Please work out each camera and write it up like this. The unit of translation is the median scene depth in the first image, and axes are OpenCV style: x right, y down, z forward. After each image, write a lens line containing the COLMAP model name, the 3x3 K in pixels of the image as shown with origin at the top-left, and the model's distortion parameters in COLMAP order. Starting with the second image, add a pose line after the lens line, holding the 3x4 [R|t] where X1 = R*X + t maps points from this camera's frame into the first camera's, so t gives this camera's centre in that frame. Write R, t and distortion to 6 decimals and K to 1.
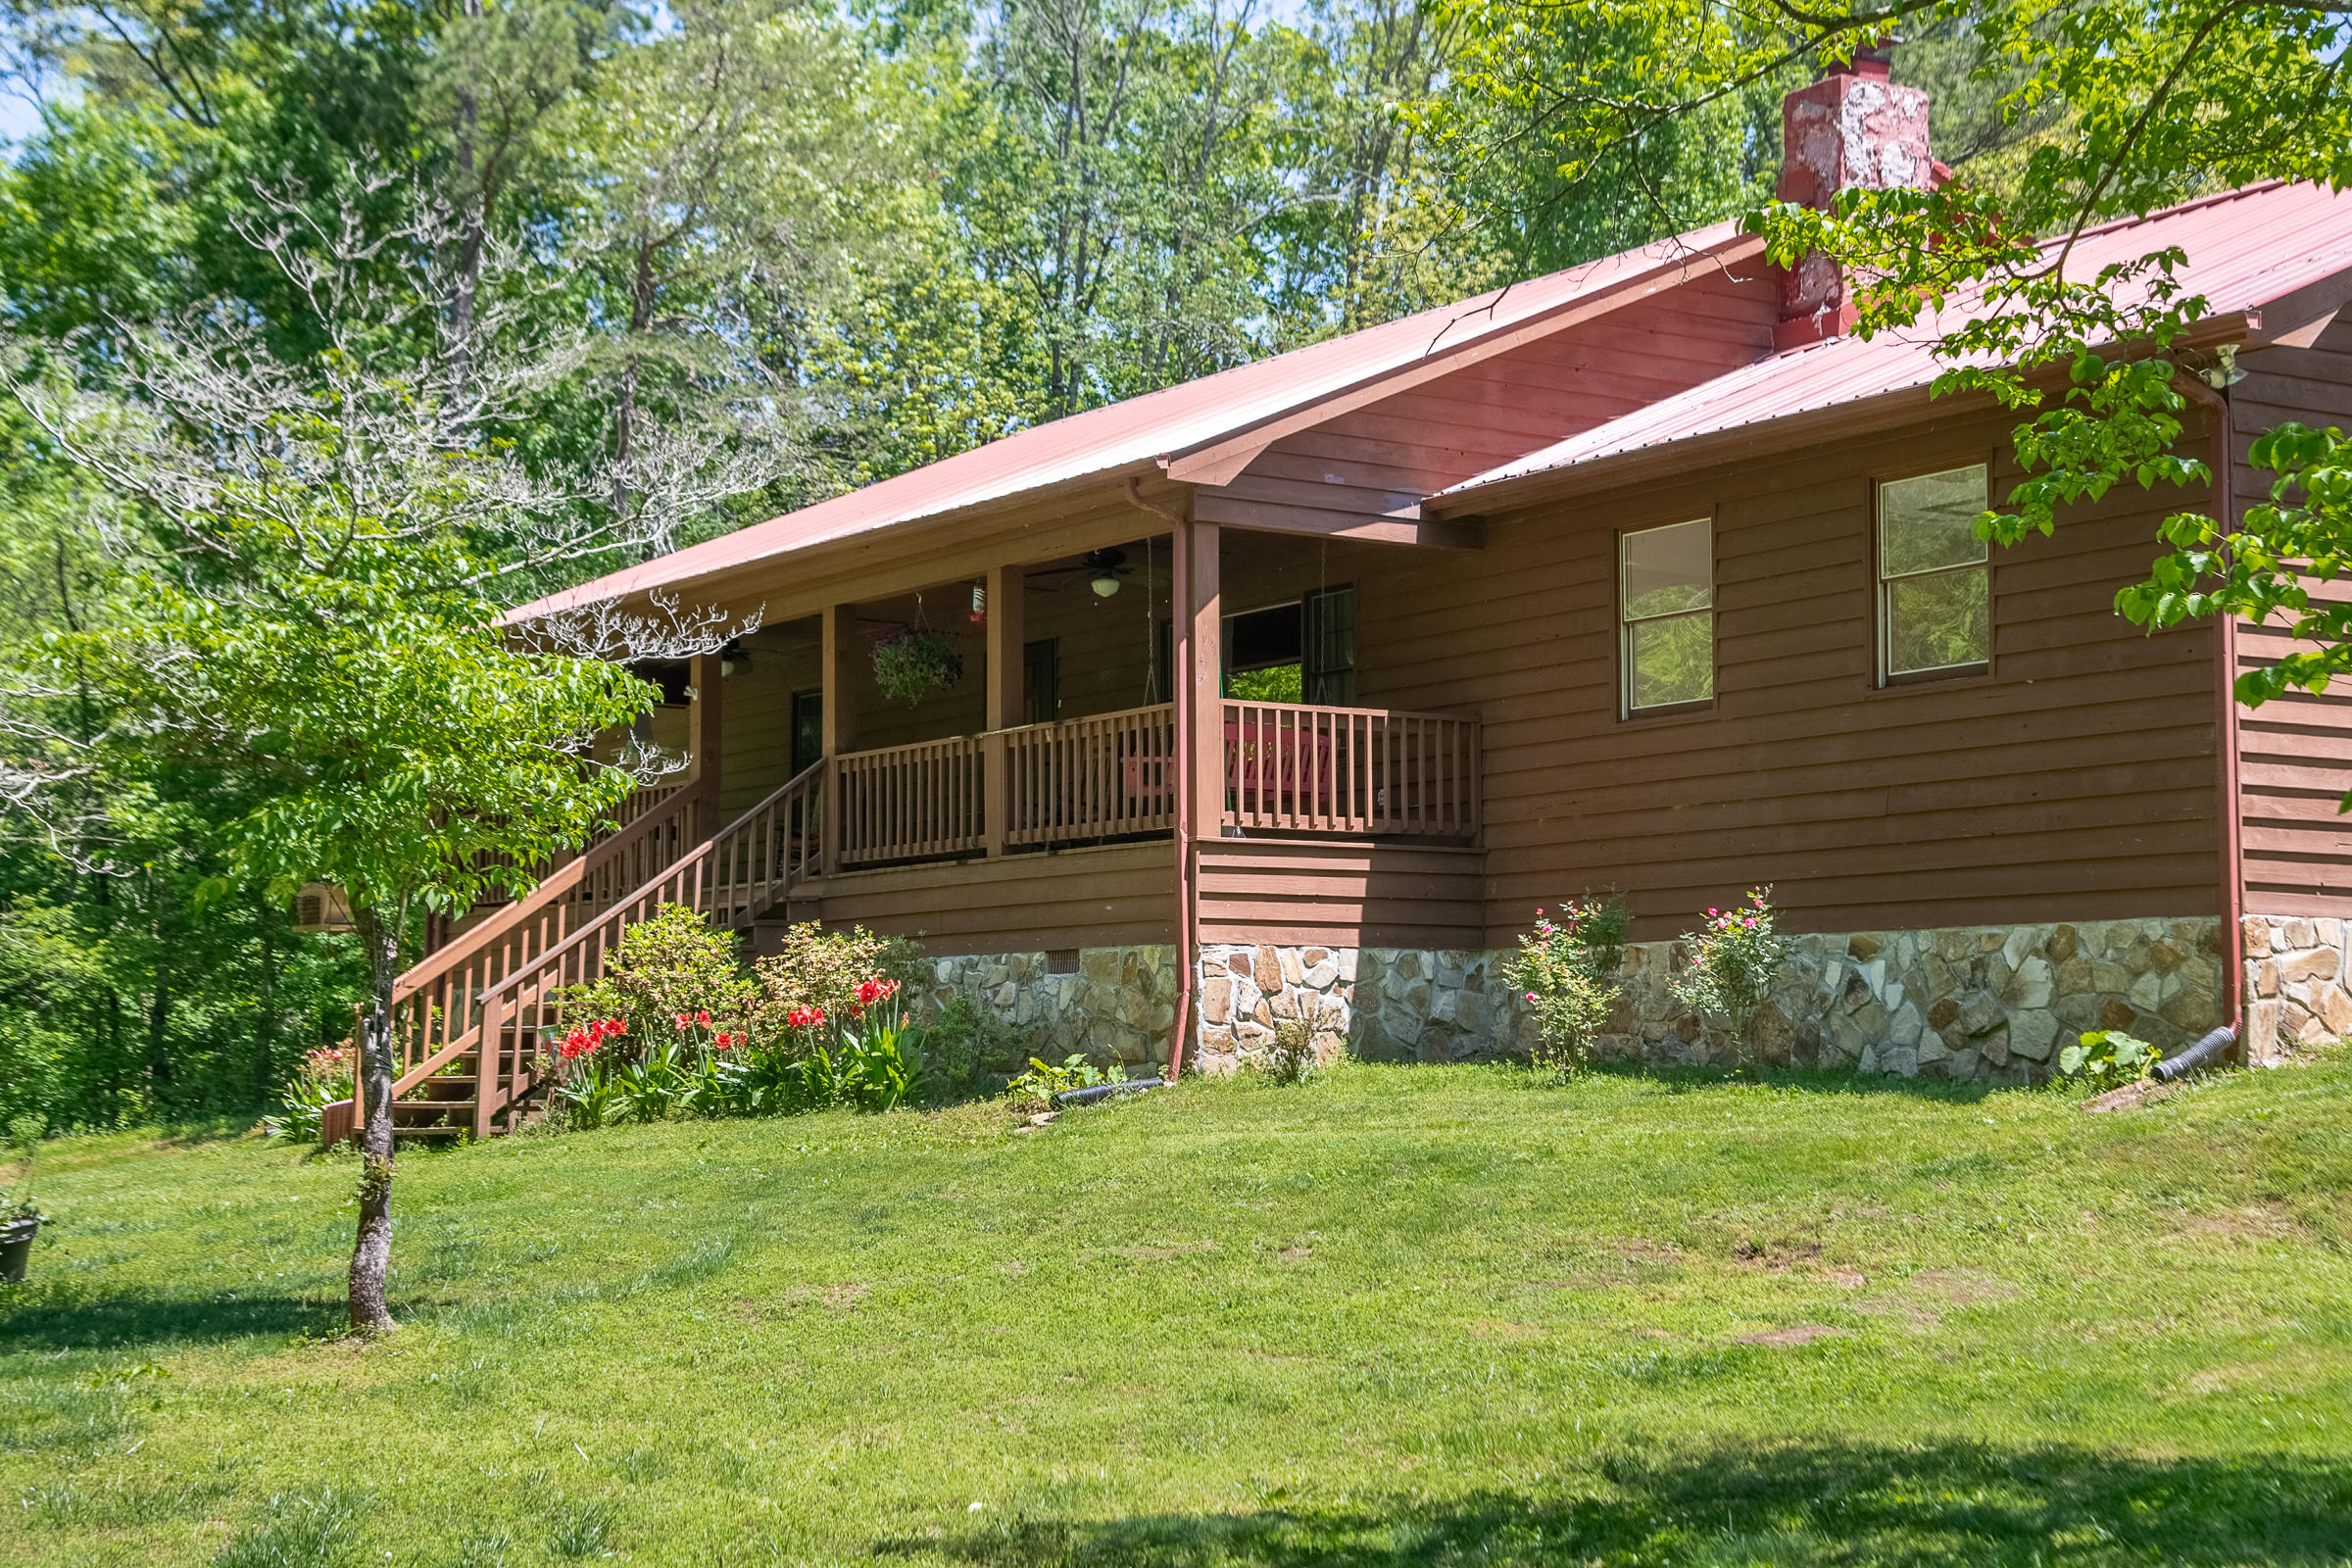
lens RADIAL K [[3587.6, 0, 1176.0], [0, 3587.6, 784.0], [0, 0, 1]] dist [0.293622, -0.006423]
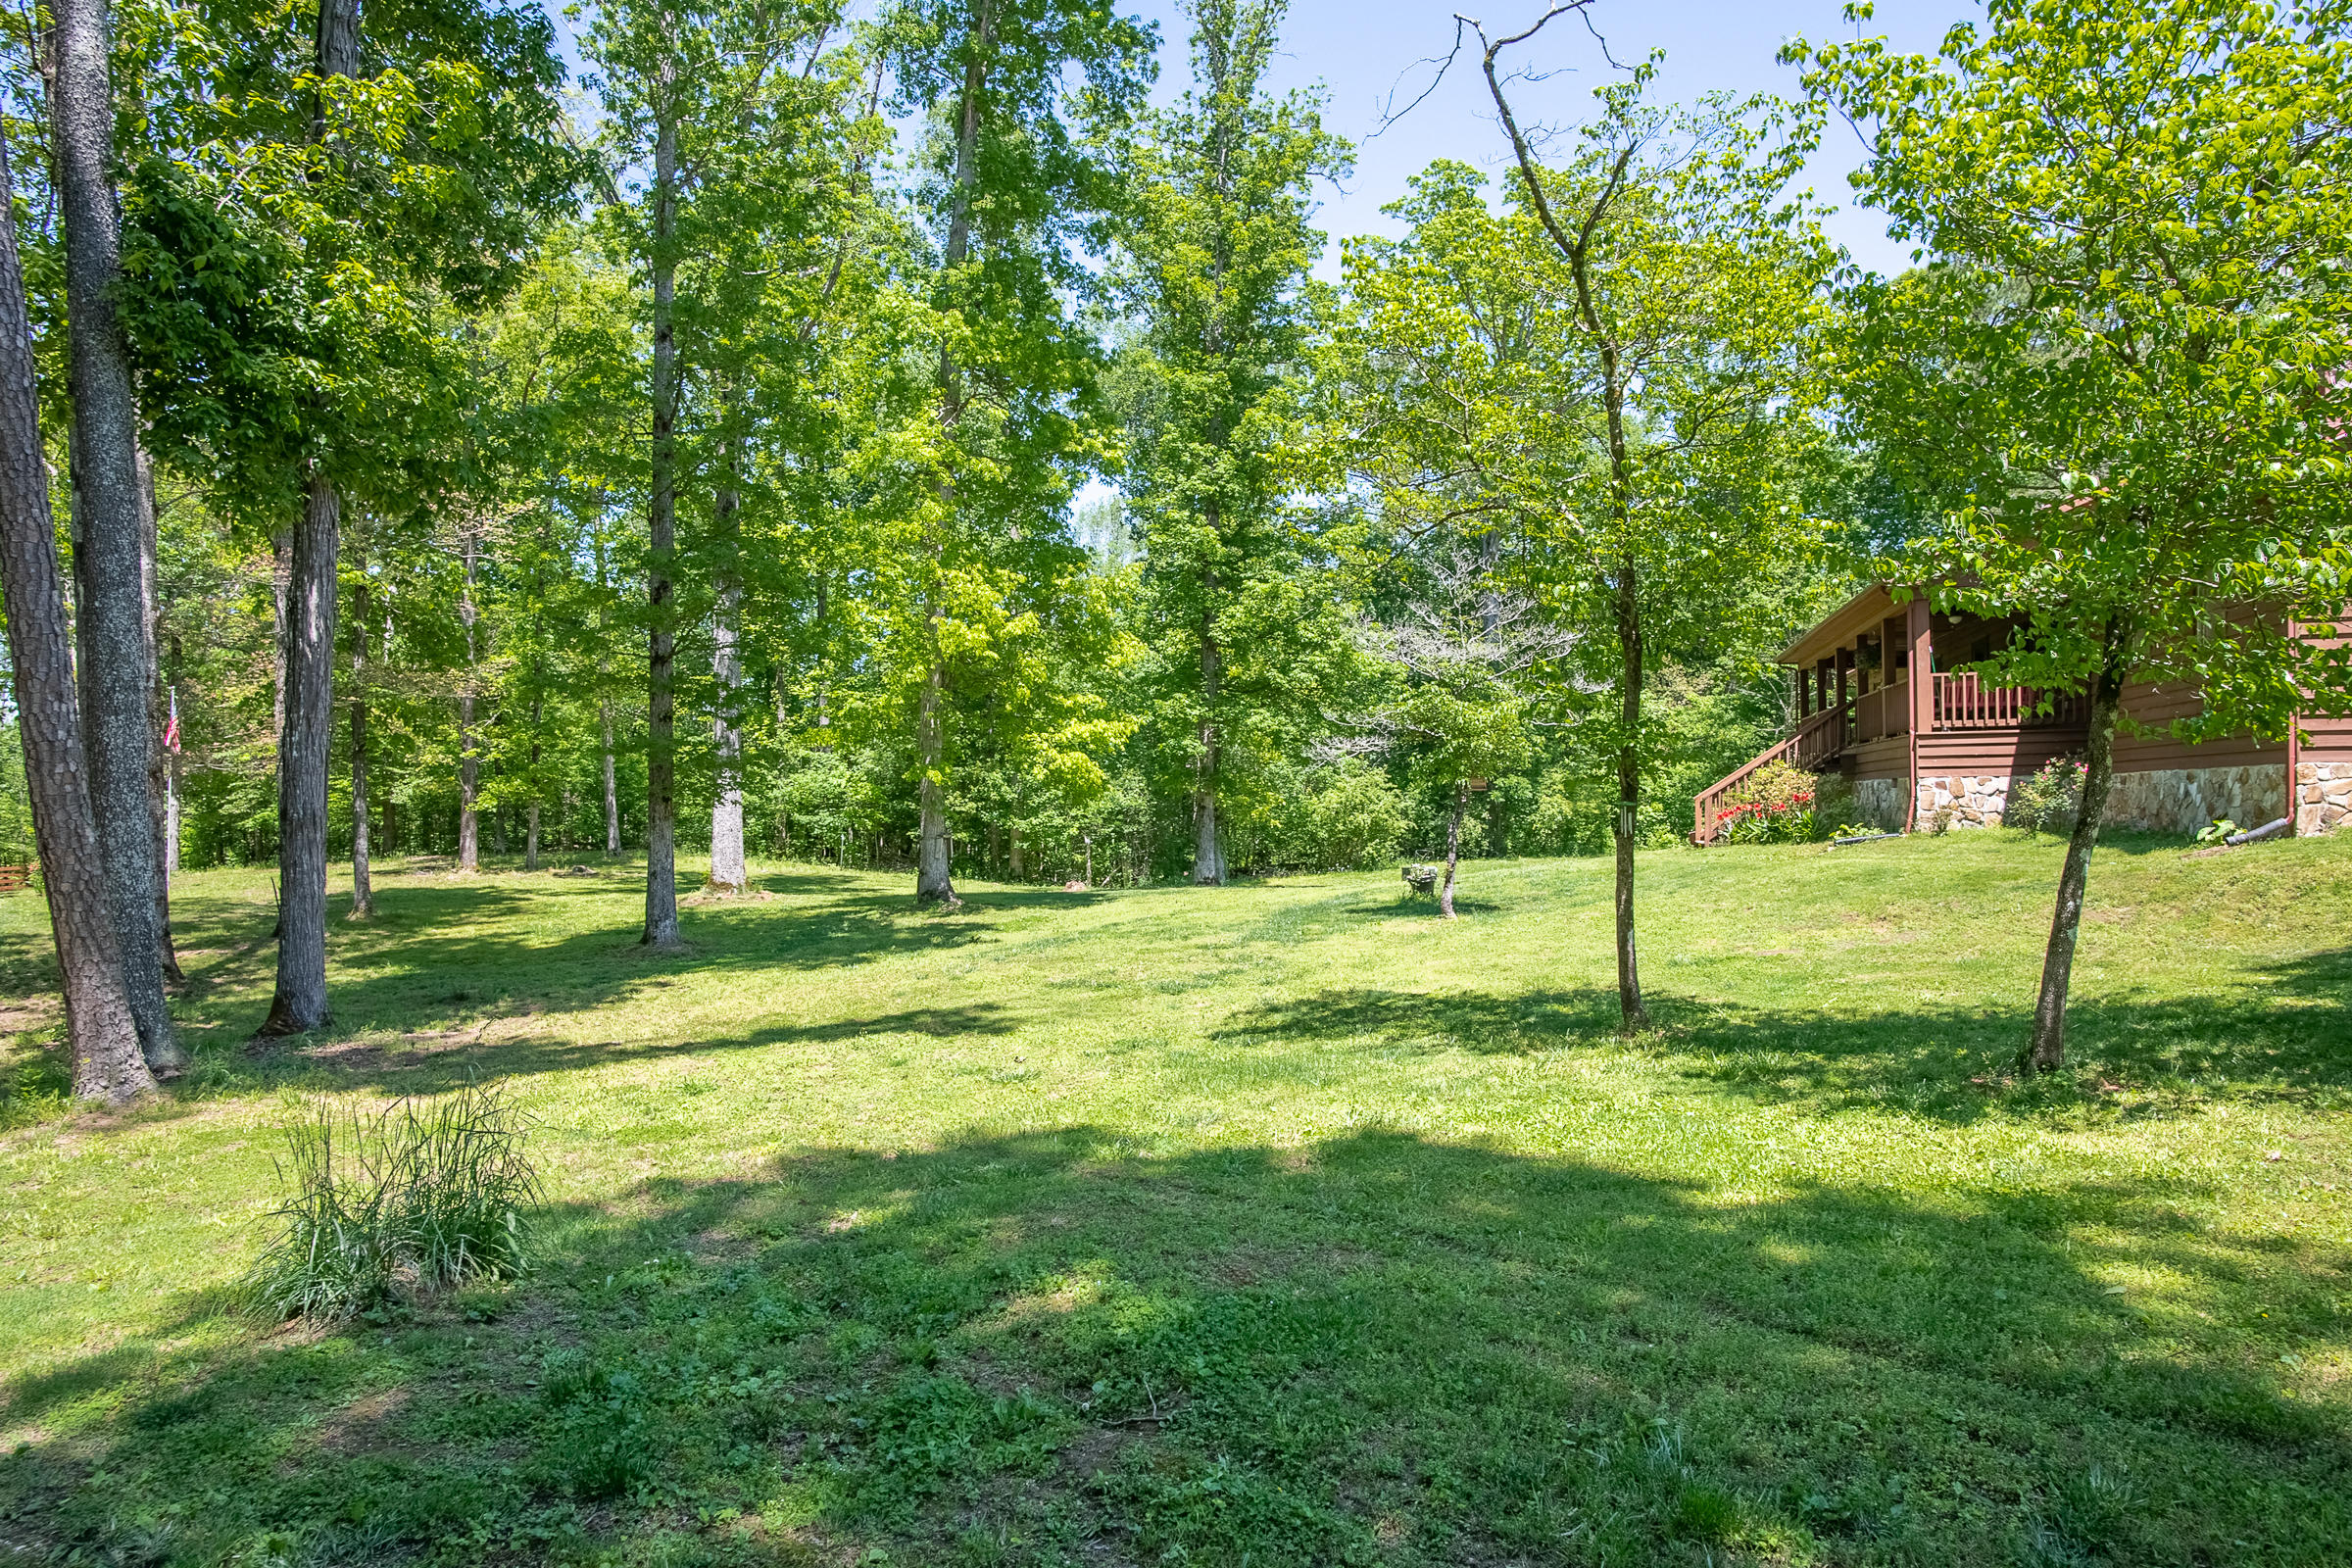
lens RADIAL K [[1366.5, 0, 1166.4], [0, 1366.5, 800.8], [0, 0, 1]] dist [-0.029986, 0.012353]
pose [[0.653965, -0.007241, -0.756490, 0.358887], [0.069620, 0.996287, 0.050649, -0.020544], [0.753314, -0.085789, 0.652041, 0.027832]]
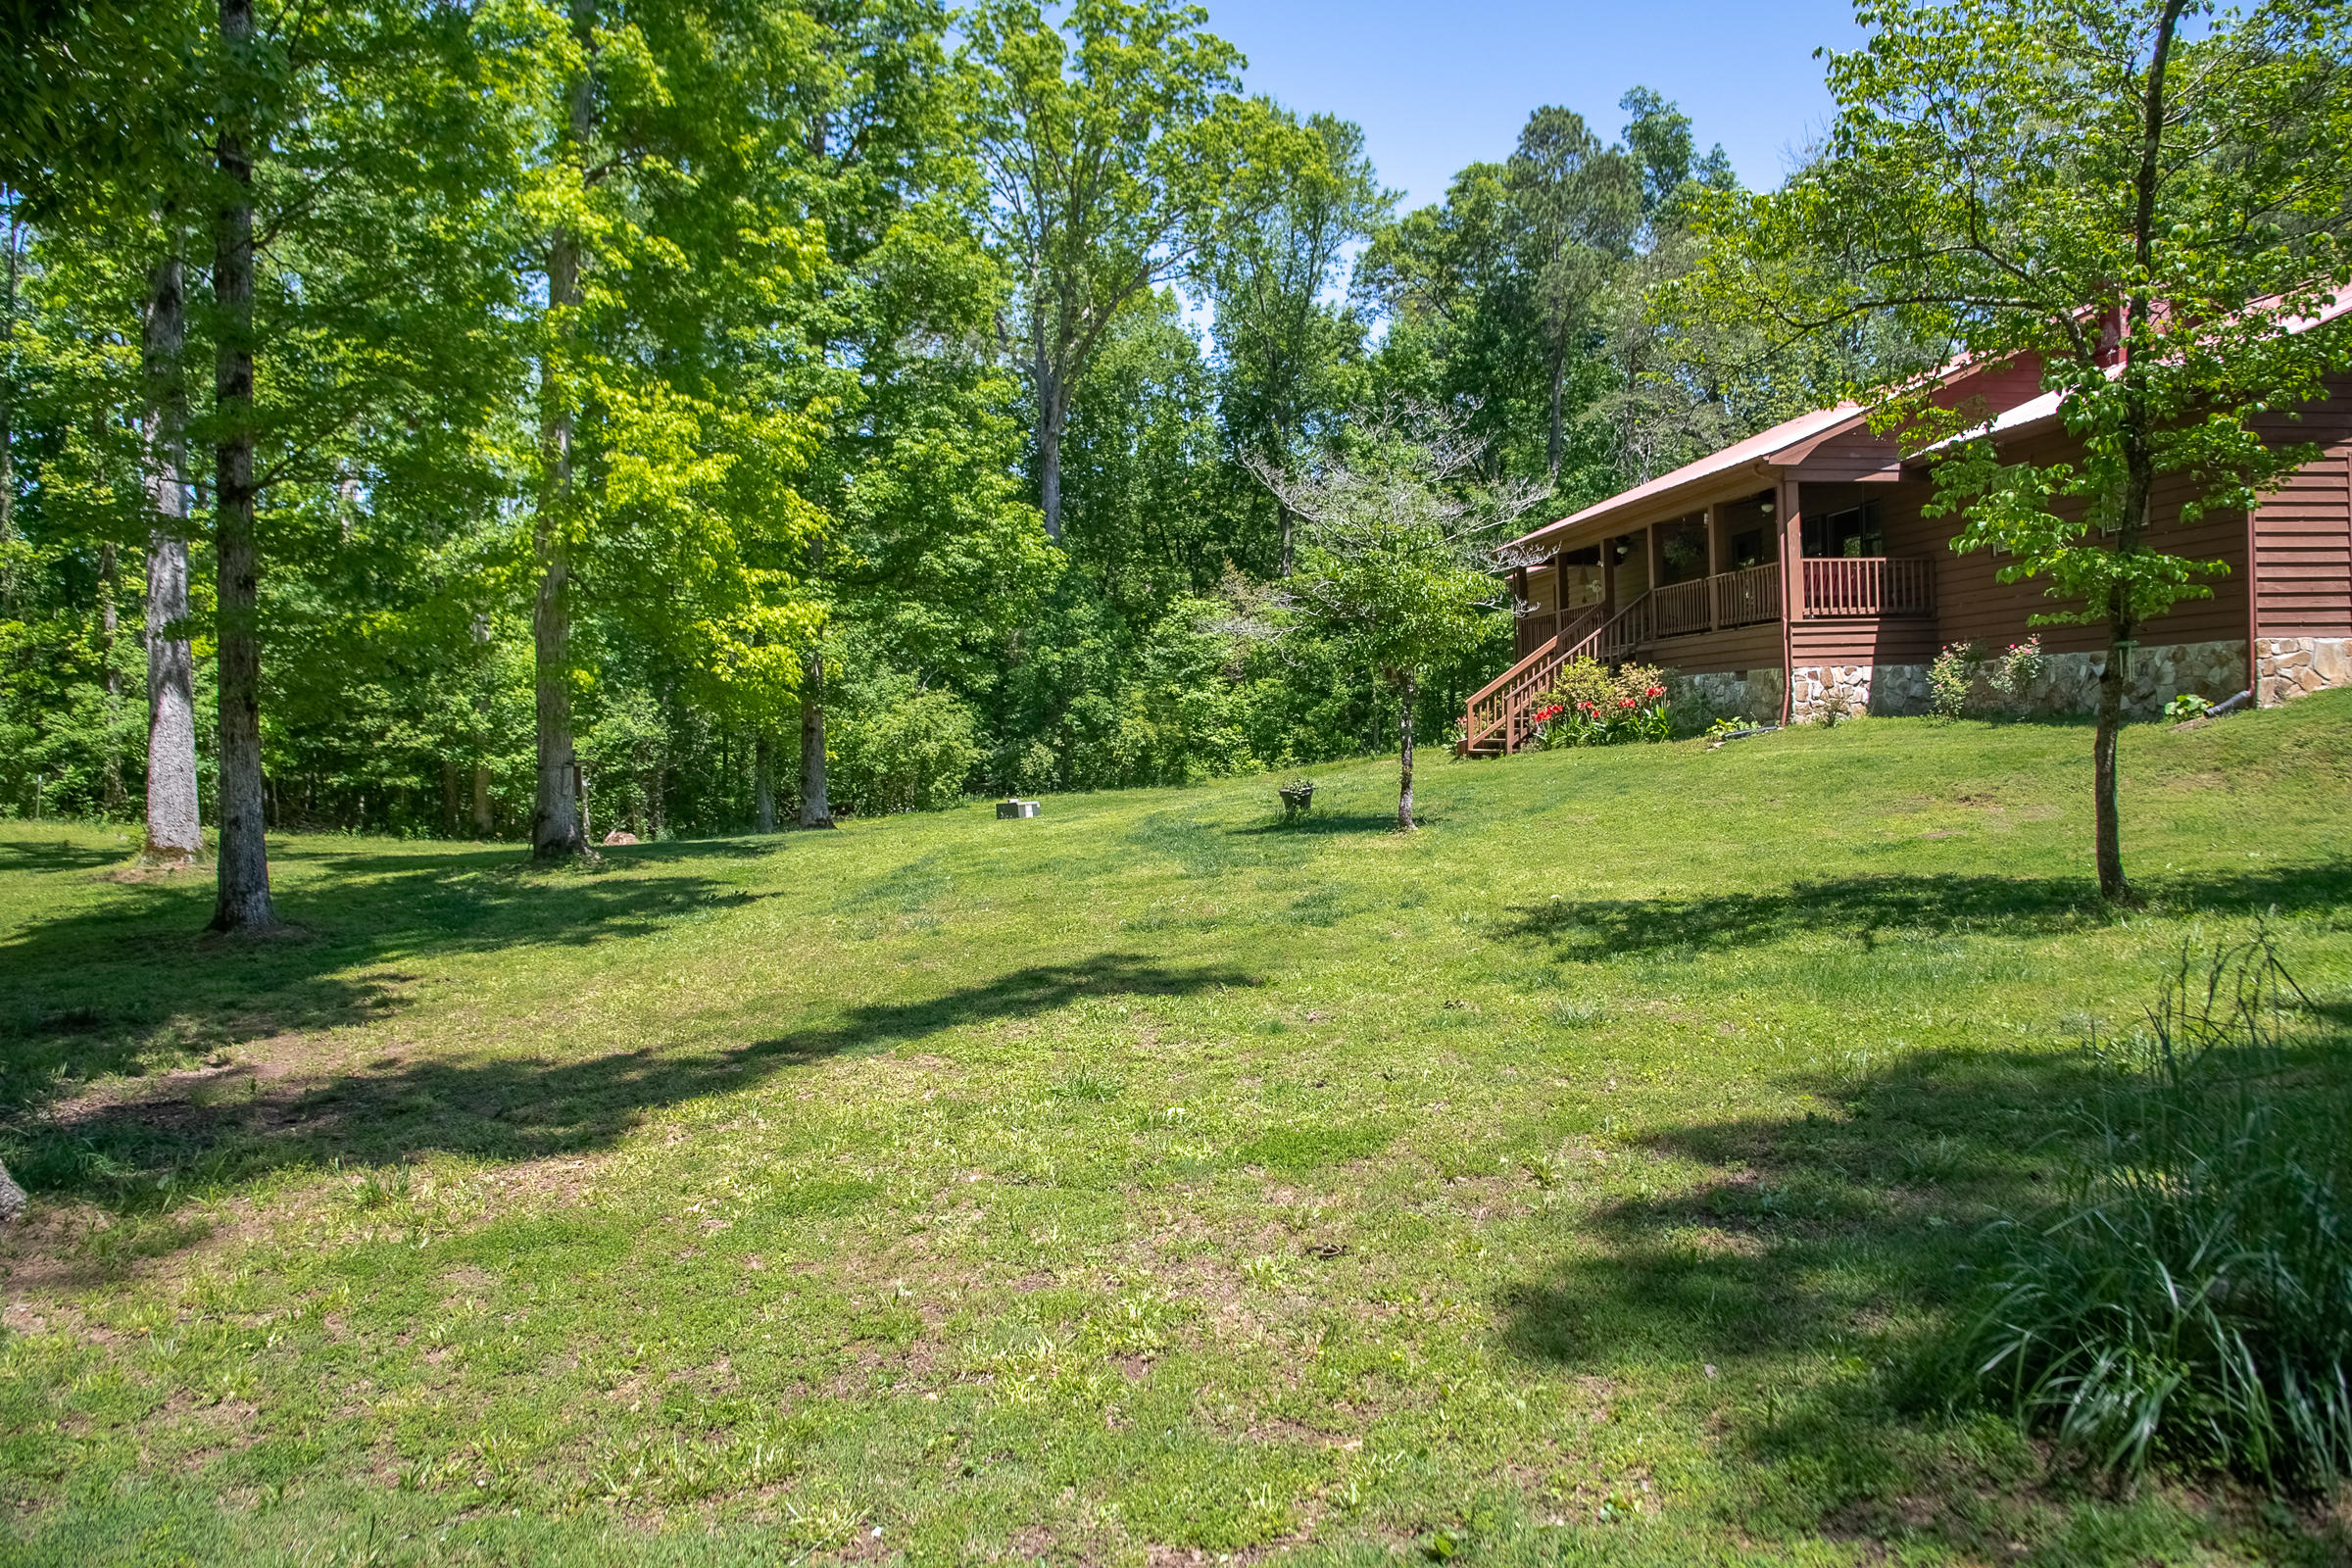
lens RADIAL K [[1616.2, 0, 1169.1], [0, 1616.2, 768.5], [0, 0, 1]] dist [-0.069229, 0.002026]
pose [[0.894674, -0.013820, -0.446505, 0.103362], [0.062624, 0.993531, 0.094732, -0.012488], [0.442308, -0.112716, 0.889752, -0.086099]]
